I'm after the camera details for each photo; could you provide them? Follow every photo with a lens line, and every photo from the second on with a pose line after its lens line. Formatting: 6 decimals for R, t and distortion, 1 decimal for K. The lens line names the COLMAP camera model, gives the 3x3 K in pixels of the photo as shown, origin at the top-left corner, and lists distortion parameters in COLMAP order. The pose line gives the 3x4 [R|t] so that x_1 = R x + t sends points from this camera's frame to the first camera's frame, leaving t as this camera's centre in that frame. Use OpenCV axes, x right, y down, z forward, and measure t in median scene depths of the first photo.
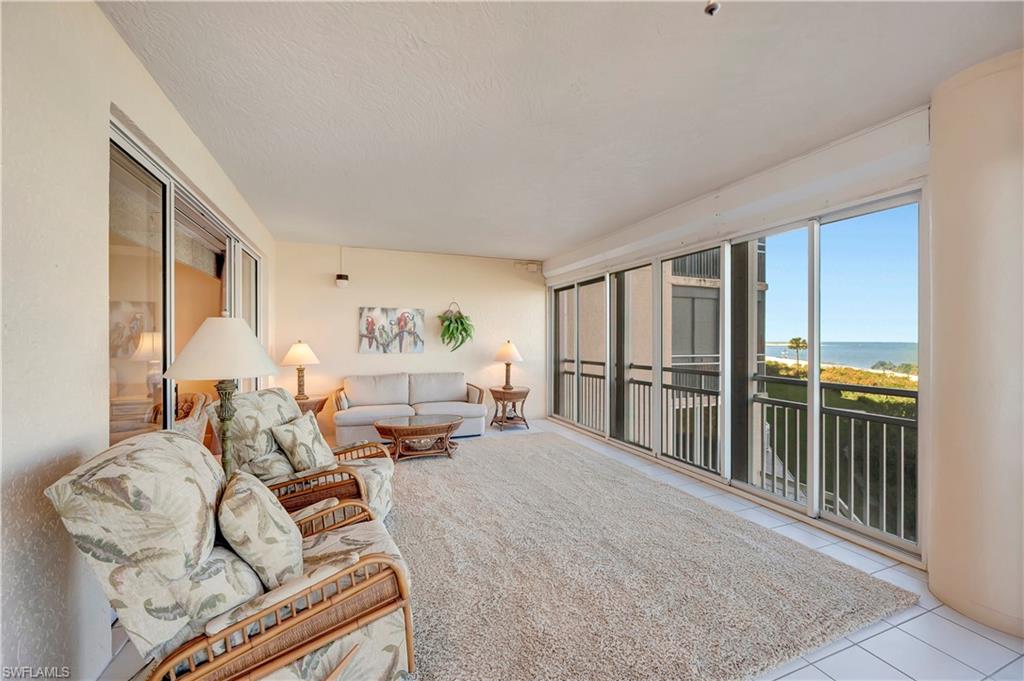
lens RADIAL K [[404.8, 0, 513.3], [0, 404.8, 341.0], [0, 0, 1]] dist [-0.005047, 0.000413]
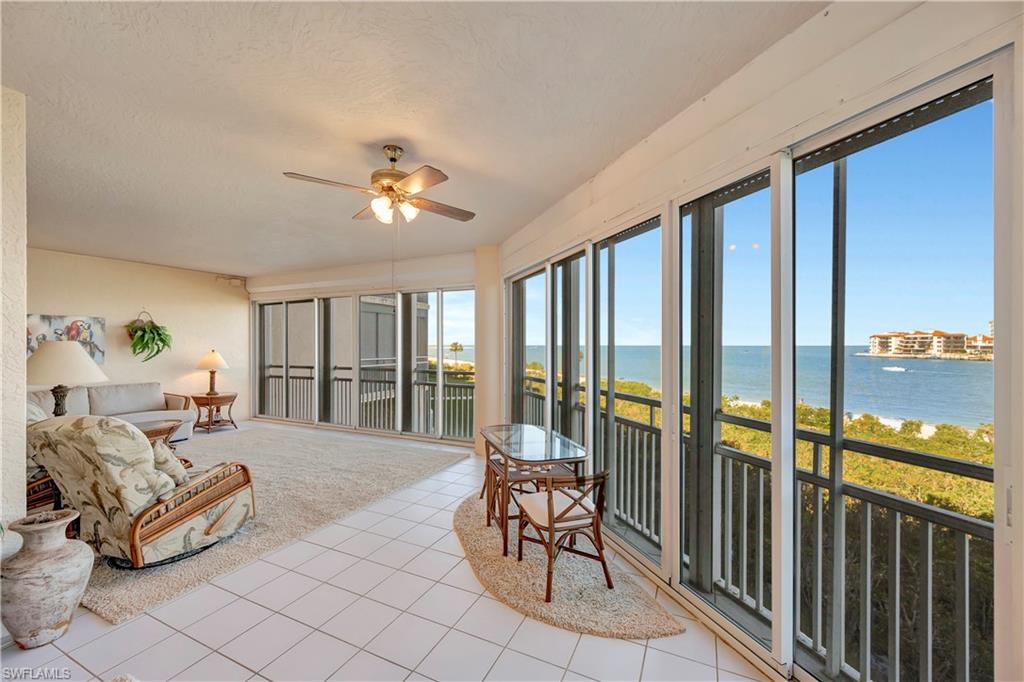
lens RADIAL K [[407.0, 0, 512.6], [0, 407.0, 346.9], [0, 0, 1]] dist [0.015373, -0.000151]
pose [[0.733787, -0.007400, 0.679340, -0.179275], [0.003971, 0.999970, 0.006603, -0.013683], [-0.679368, -0.002147, 0.733794, -0.362726]]
